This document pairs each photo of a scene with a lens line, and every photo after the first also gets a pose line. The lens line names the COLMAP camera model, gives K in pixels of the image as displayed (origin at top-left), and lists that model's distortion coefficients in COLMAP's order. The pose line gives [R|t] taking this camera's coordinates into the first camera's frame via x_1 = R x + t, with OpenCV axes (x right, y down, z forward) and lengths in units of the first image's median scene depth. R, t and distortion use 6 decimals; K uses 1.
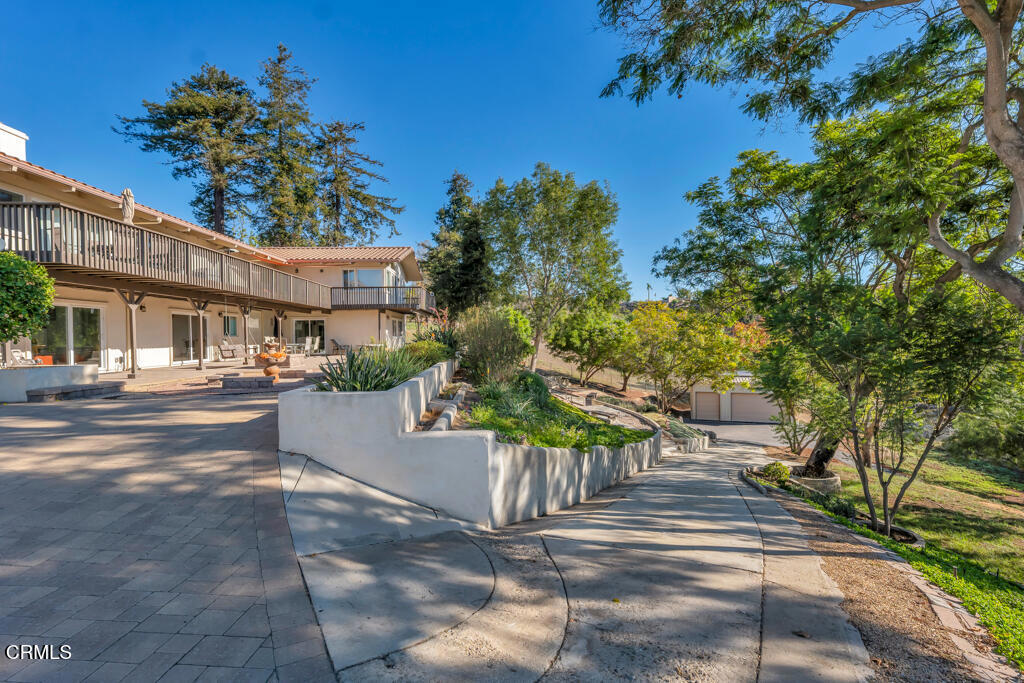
lens RADIAL K [[462.1, 0, 514.8], [0, 462.1, 340.2], [0, 0, 1]] dist [0.000148, 0.000171]
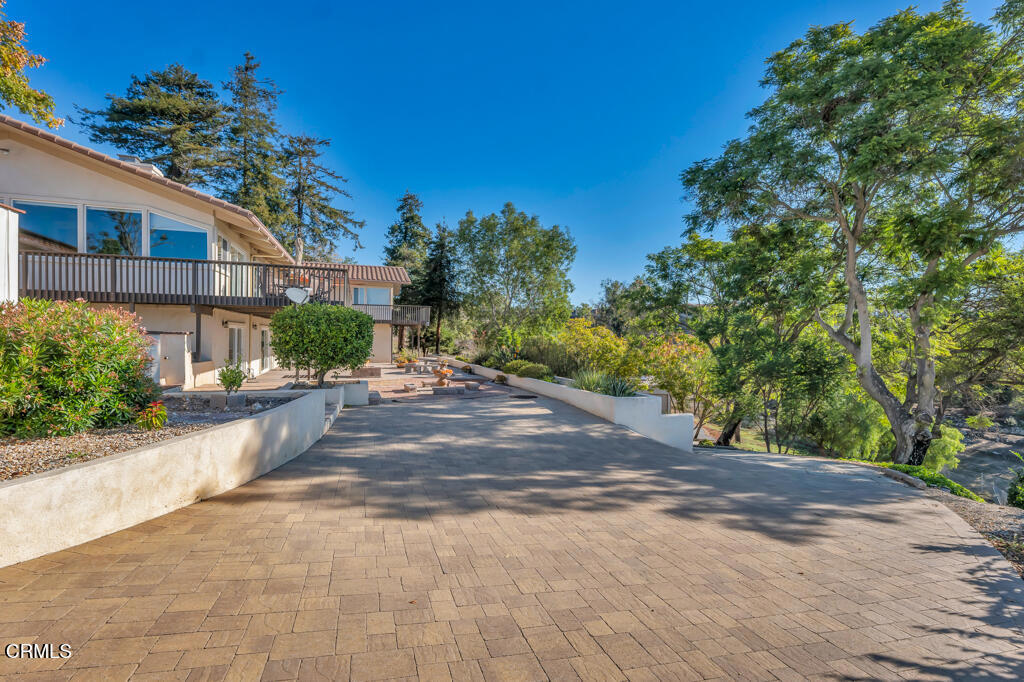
lens RADIAL K [[462.1, 0, 509.9], [0, 462.1, 341.3], [0, 0, 1]] dist [0.000148, 0.000171]
pose [[0.962816, 0.023398, 0.269143, -0.212990], [-0.023880, 0.999714, -0.001484, -0.019301], [-0.269101, -0.004999, 0.963099, -0.134512]]
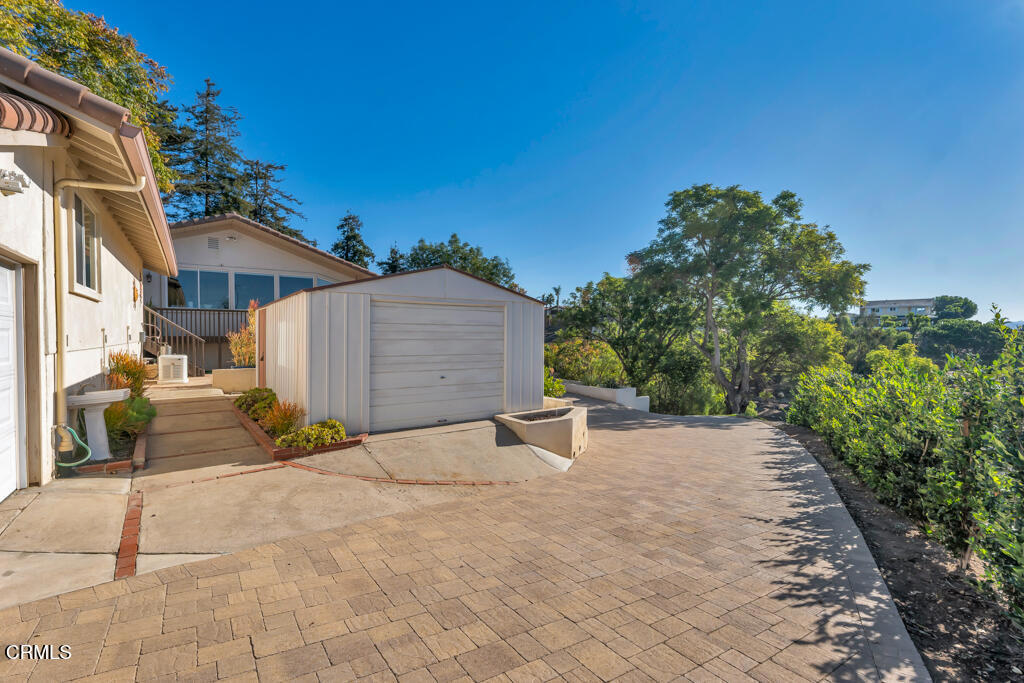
lens RADIAL K [[462.1, 0, 508.4], [0, 462.1, 340.5], [0, 0, 1]] dist [0.000148, 0.000171]
pose [[0.845185, 0.009089, 0.534397, -0.490007], [-0.011394, 0.999935, 0.001015, -0.044944], [-0.534353, -0.006947, 0.845233, -0.279056]]
